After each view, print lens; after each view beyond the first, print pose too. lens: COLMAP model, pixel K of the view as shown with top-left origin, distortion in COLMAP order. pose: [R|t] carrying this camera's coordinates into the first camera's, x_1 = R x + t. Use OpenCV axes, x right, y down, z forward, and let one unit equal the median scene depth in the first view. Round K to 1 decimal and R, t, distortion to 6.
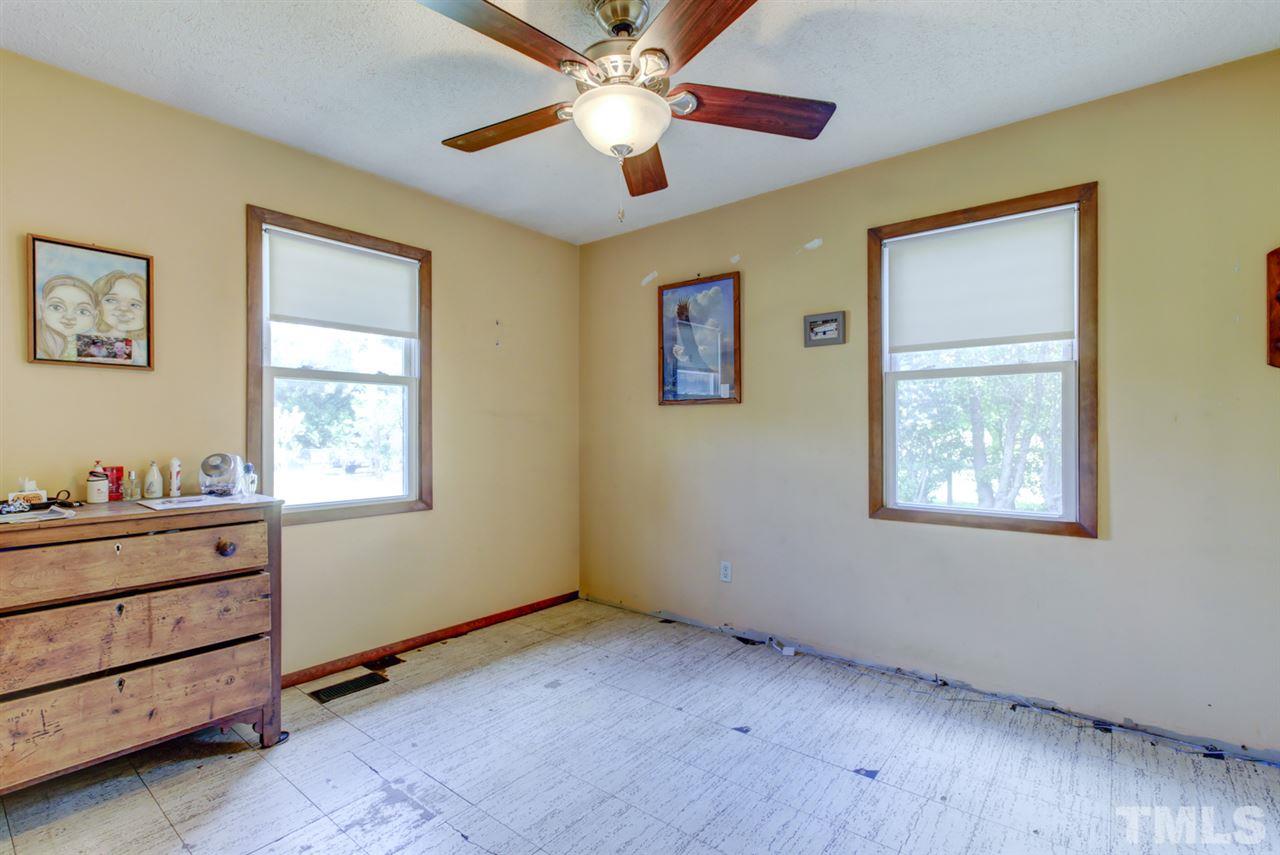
lens RADIAL K [[588.1, 0, 647.1], [0, 588.1, 428.2], [0, 0, 1]] dist [-0.000370, 0.000607]
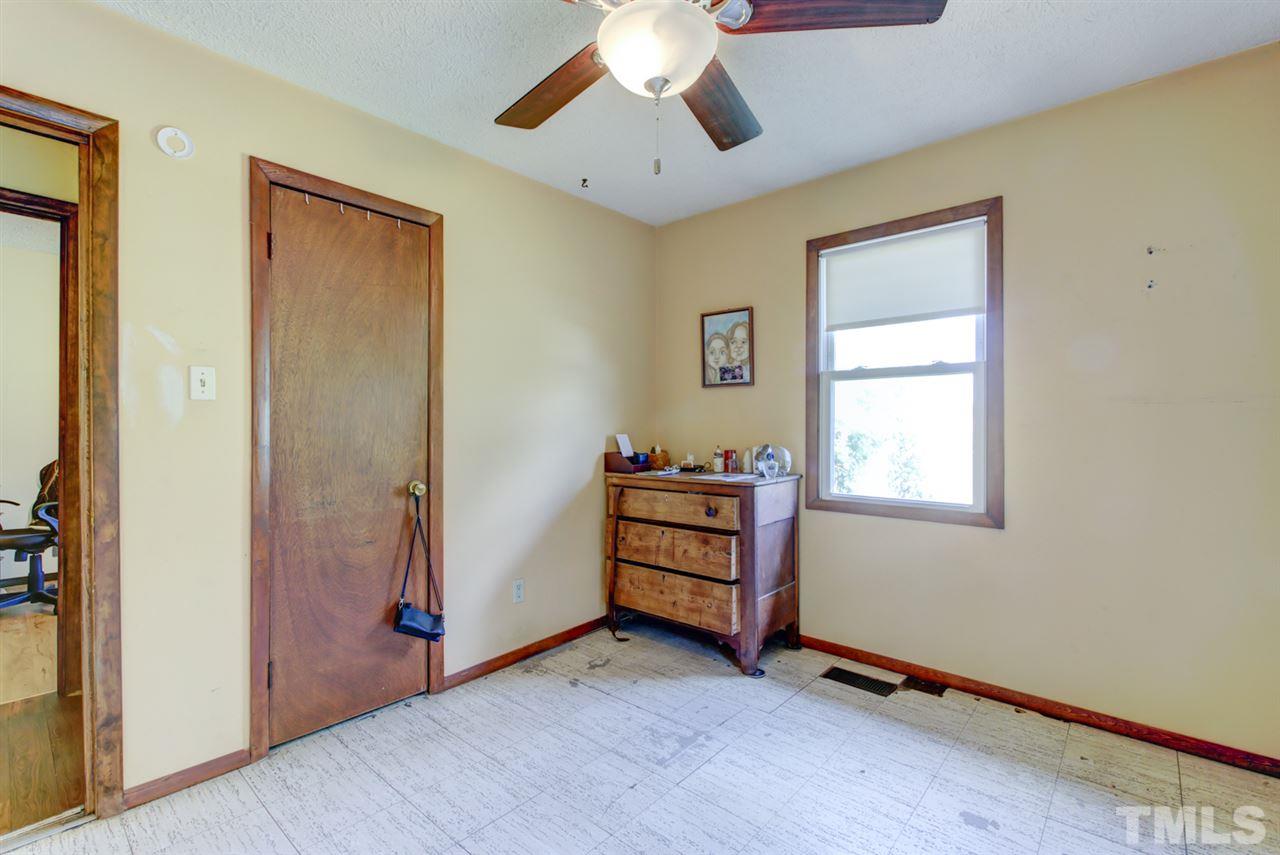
lens RADIAL K [[588.1, 0, 647.1], [0, 588.1, 428.2], [0, 0, 1]] dist [-0.000370, 0.000607]
pose [[-0.056607, 0.008206, -0.998363, 0.635969], [0.004786, 0.999957, 0.007948, -0.005299], [0.998385, -0.004328, -0.056644, 0.850367]]
